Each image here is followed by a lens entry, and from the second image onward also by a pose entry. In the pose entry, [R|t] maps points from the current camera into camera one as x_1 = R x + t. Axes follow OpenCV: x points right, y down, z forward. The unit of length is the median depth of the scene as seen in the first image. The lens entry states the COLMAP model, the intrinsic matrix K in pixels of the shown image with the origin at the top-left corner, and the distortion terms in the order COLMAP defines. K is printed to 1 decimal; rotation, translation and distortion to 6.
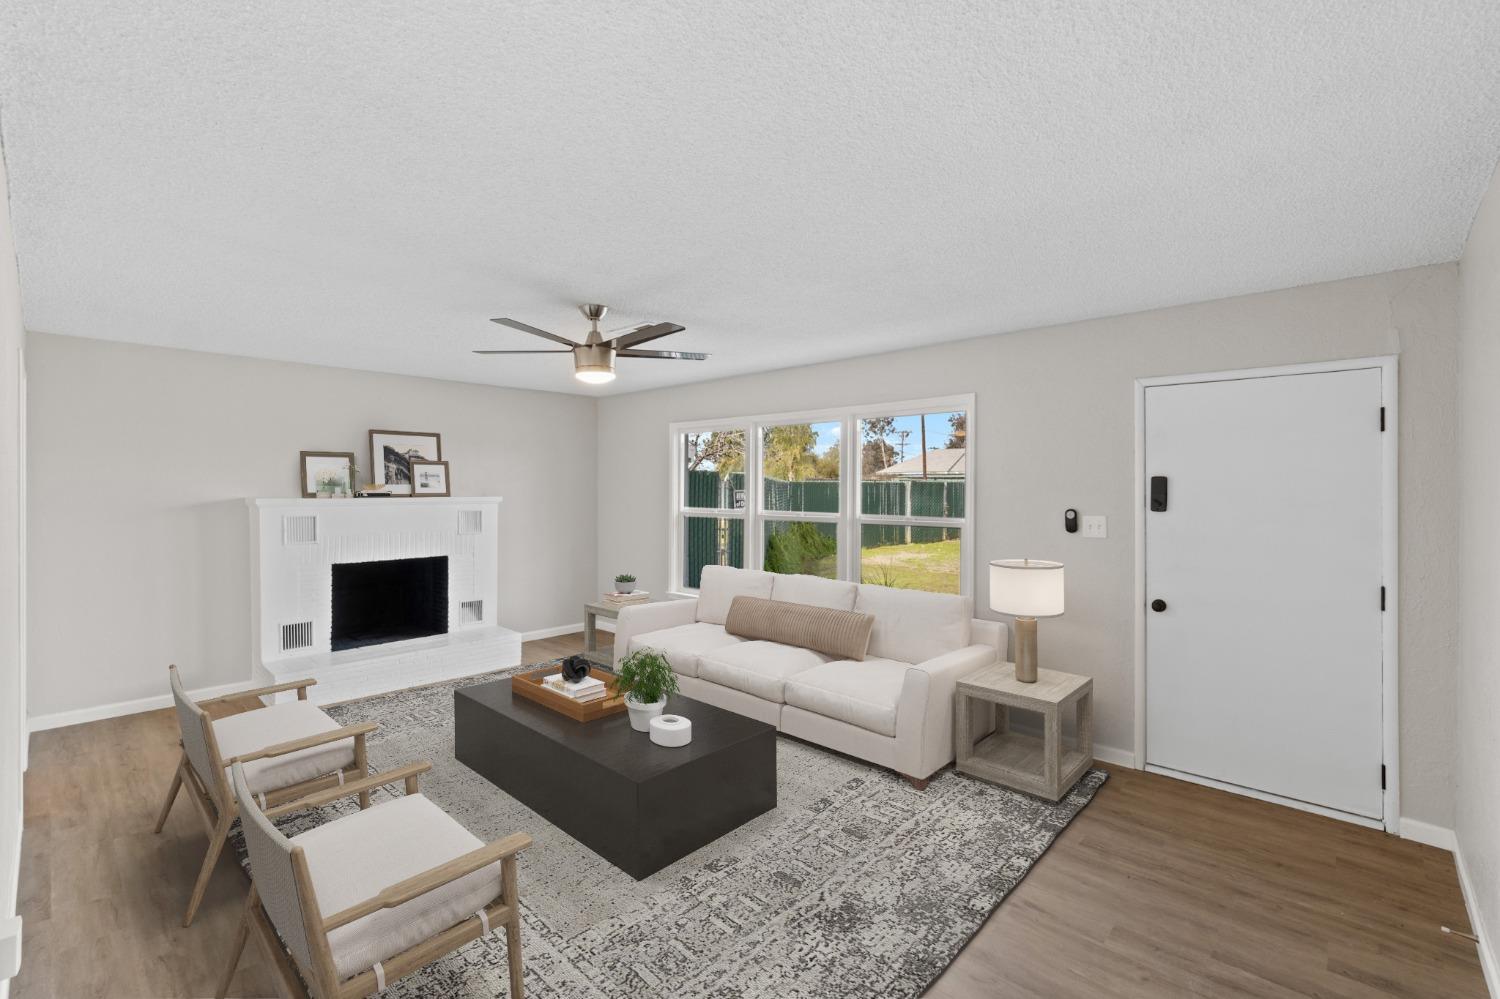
lens RADIAL K [[651.0, 0, 748.5], [0, 651.0, 494.4], [0, 0, 1]] dist [0.001525, 0.000081]
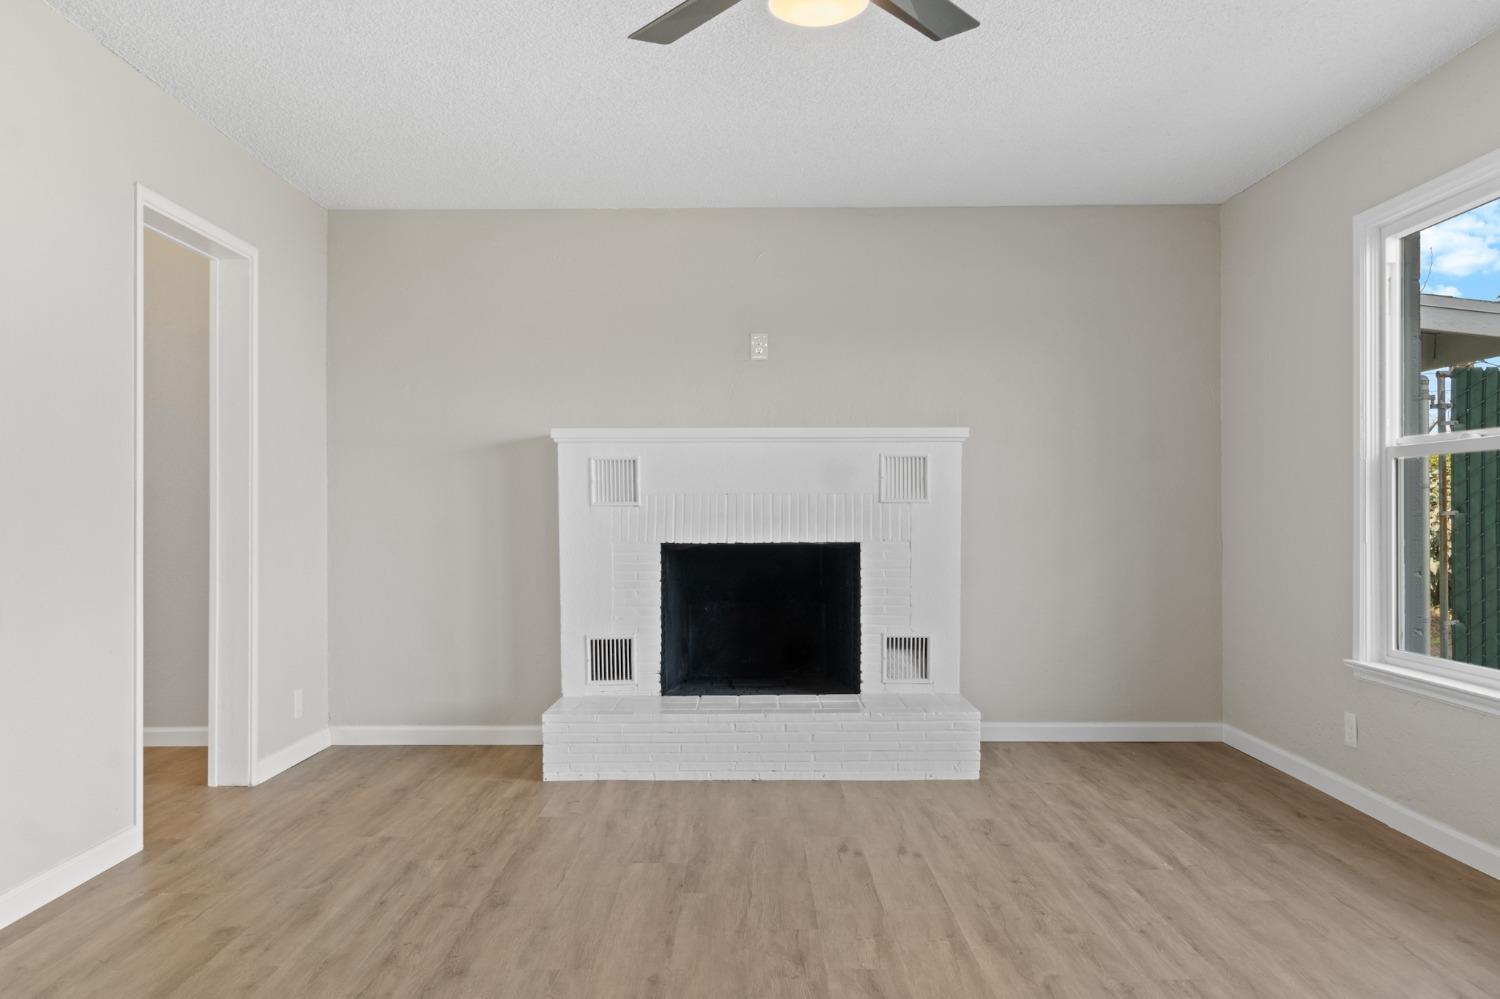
lens RADIAL K [[1155.2, 0, 749.5], [0, 1155.2, 501.6], [0, 0, 1]] dist [0.002103, 0.002785]
pose [[0.686938, -0.012811, -0.726603, 0.141286], [0.000091, 0.999846, -0.017542, 0.078666], [0.726716, 0.011984, 0.686833, 0.315079]]
